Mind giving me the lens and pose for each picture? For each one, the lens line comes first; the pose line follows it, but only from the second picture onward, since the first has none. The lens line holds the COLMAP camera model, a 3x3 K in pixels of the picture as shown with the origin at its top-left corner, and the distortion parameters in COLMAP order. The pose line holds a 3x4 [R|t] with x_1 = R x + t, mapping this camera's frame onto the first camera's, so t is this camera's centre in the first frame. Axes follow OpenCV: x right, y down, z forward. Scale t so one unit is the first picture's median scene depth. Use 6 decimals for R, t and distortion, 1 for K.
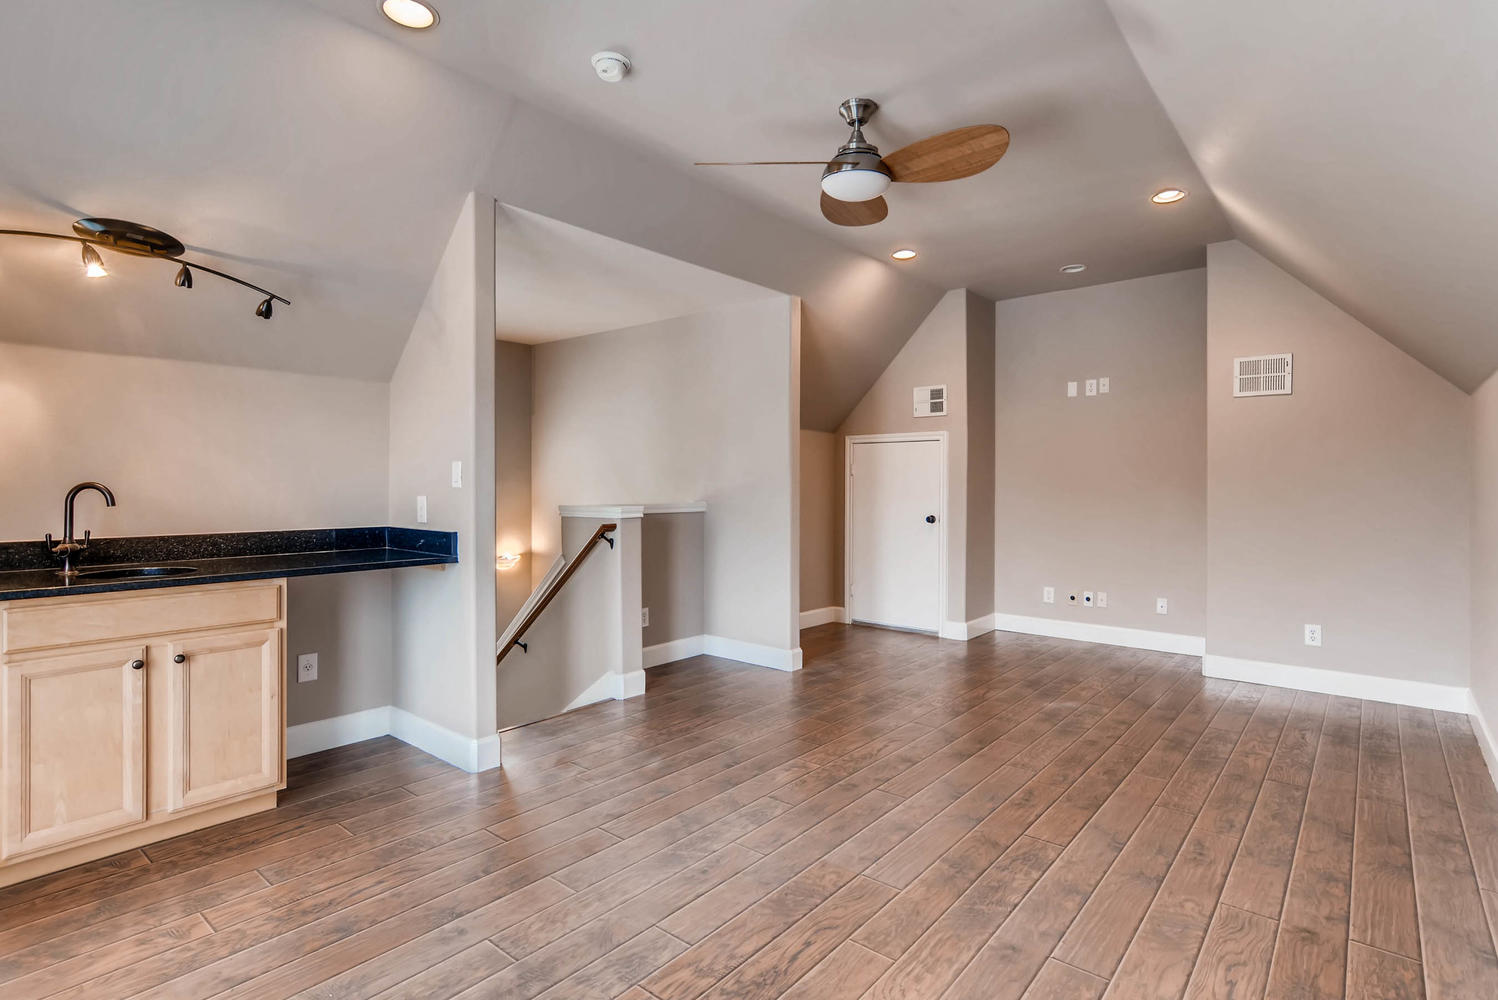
lens RADIAL K [[737.7, 0, 746.6], [0, 737.7, 492.6], [0, 0, 1]] dist [-0.000142, 0.003854]
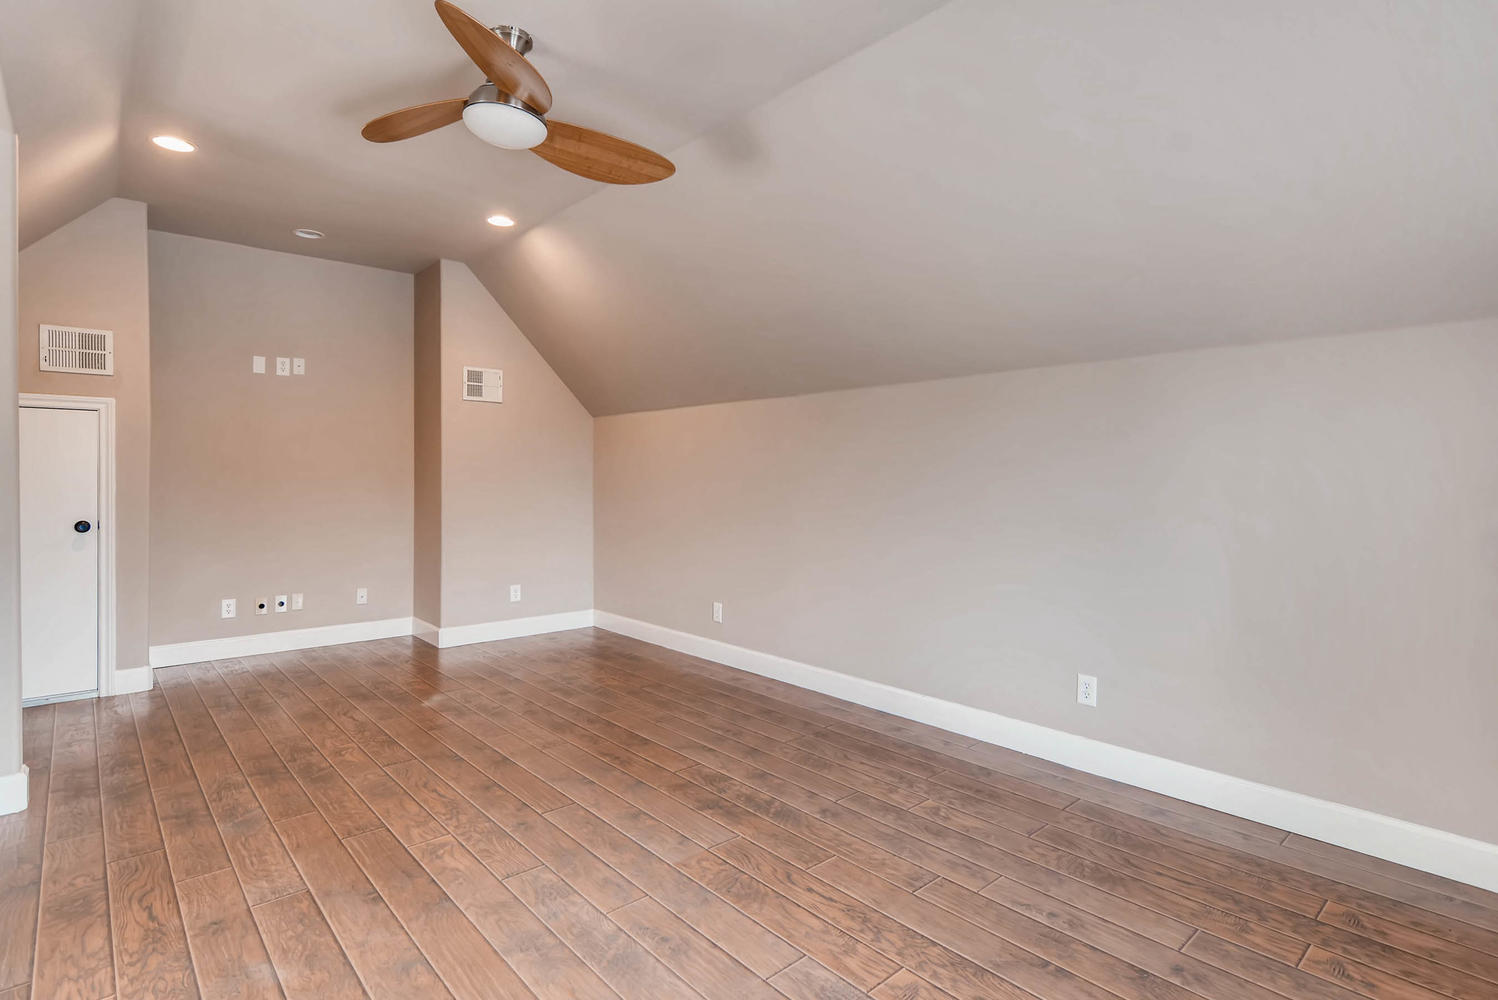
lens RADIAL K [[737.7, 0, 770.0], [0, 737.7, 475.4], [0, 0, 1]] dist [-0.000142, 0.003854]
pose [[0.149213, 0.002521, 0.988802, -0.605868], [0.009114, 0.999951, -0.003925, -0.003299], [-0.988763, 0.009598, 0.149183, 0.528438]]
